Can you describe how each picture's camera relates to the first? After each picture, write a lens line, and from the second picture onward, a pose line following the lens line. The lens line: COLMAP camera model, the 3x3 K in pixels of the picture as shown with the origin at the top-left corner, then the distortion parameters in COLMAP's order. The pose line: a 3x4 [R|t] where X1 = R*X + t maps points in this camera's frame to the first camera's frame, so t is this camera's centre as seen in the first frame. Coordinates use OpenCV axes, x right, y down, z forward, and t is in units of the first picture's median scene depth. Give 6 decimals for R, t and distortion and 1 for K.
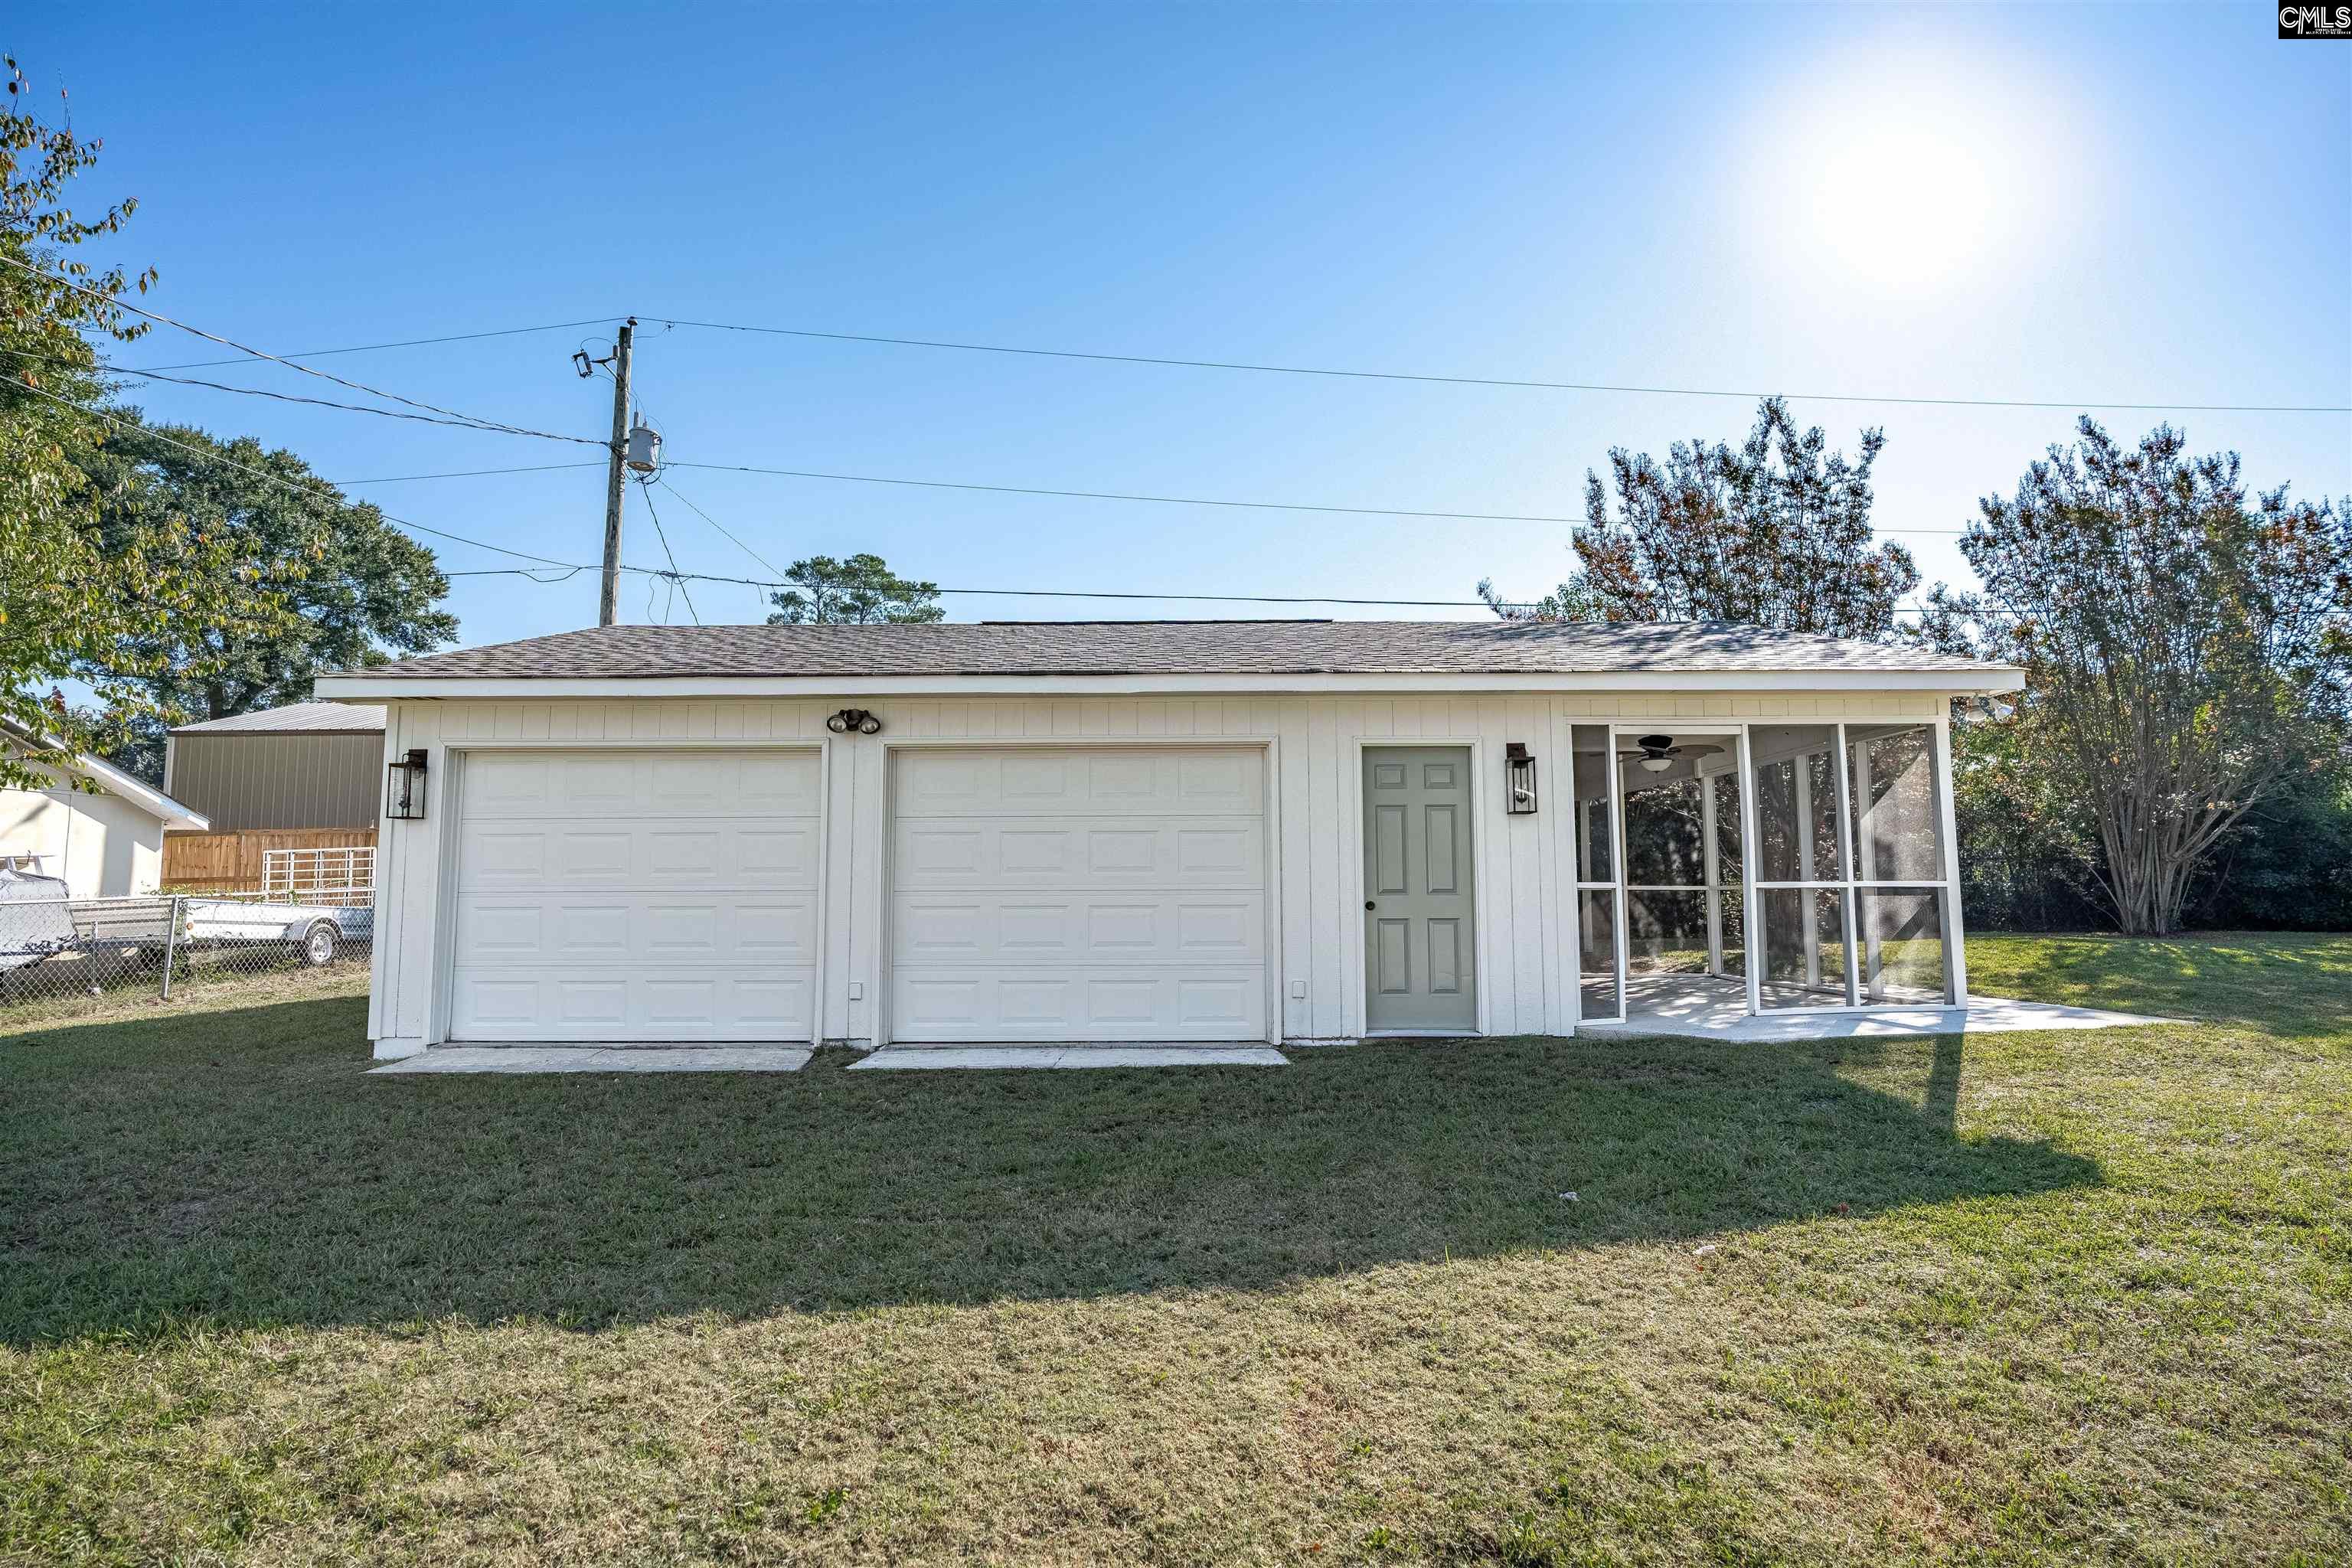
lens RADIAL K [[1101.1, 0, 1193.8], [0, 1101.1, 781.6], [0, 0, 1]] dist [-0.054109, 0.020789]
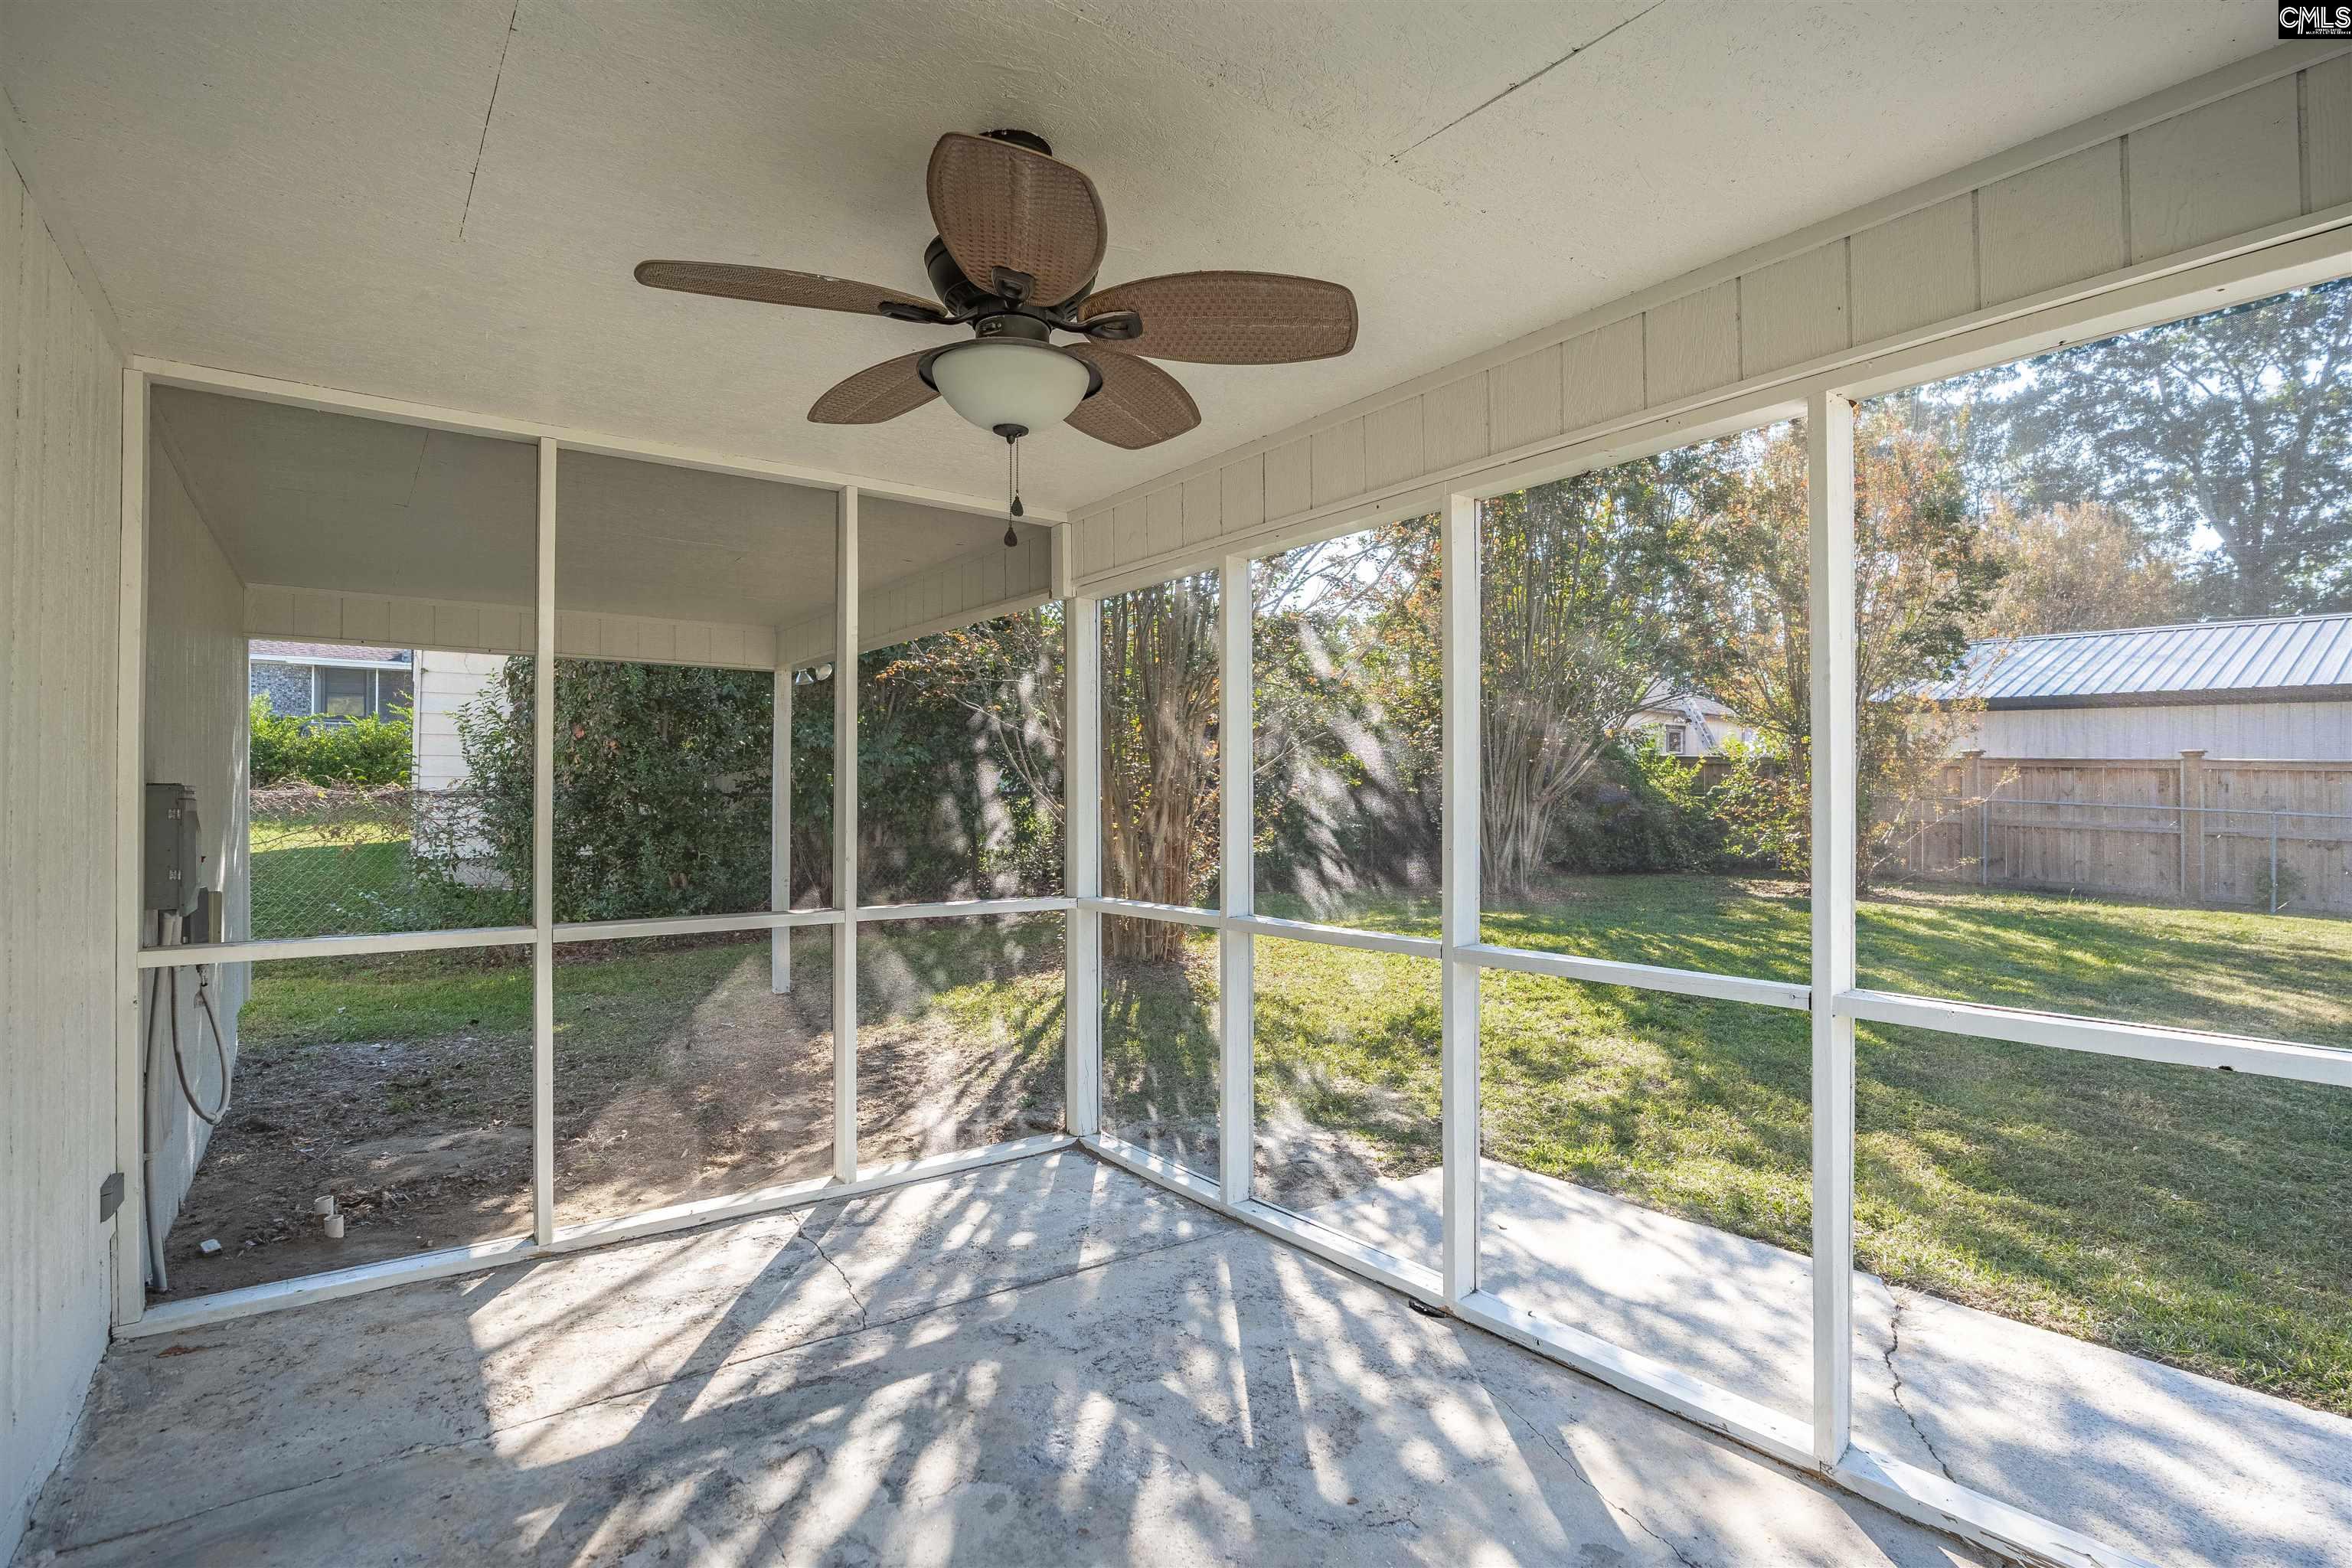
lens RADIAL K [[1101.1, 0, 1193.8], [0, 1101.1, 781.6], [0, 0, 1]] dist [-0.054109, 0.020789]
pose [[0.791000, 0.018349, 0.611541, 0.279654], [-0.077701, 0.994469, 0.070664, 0.029820], [-0.606862, -0.103413, 0.788051, 0.693413]]
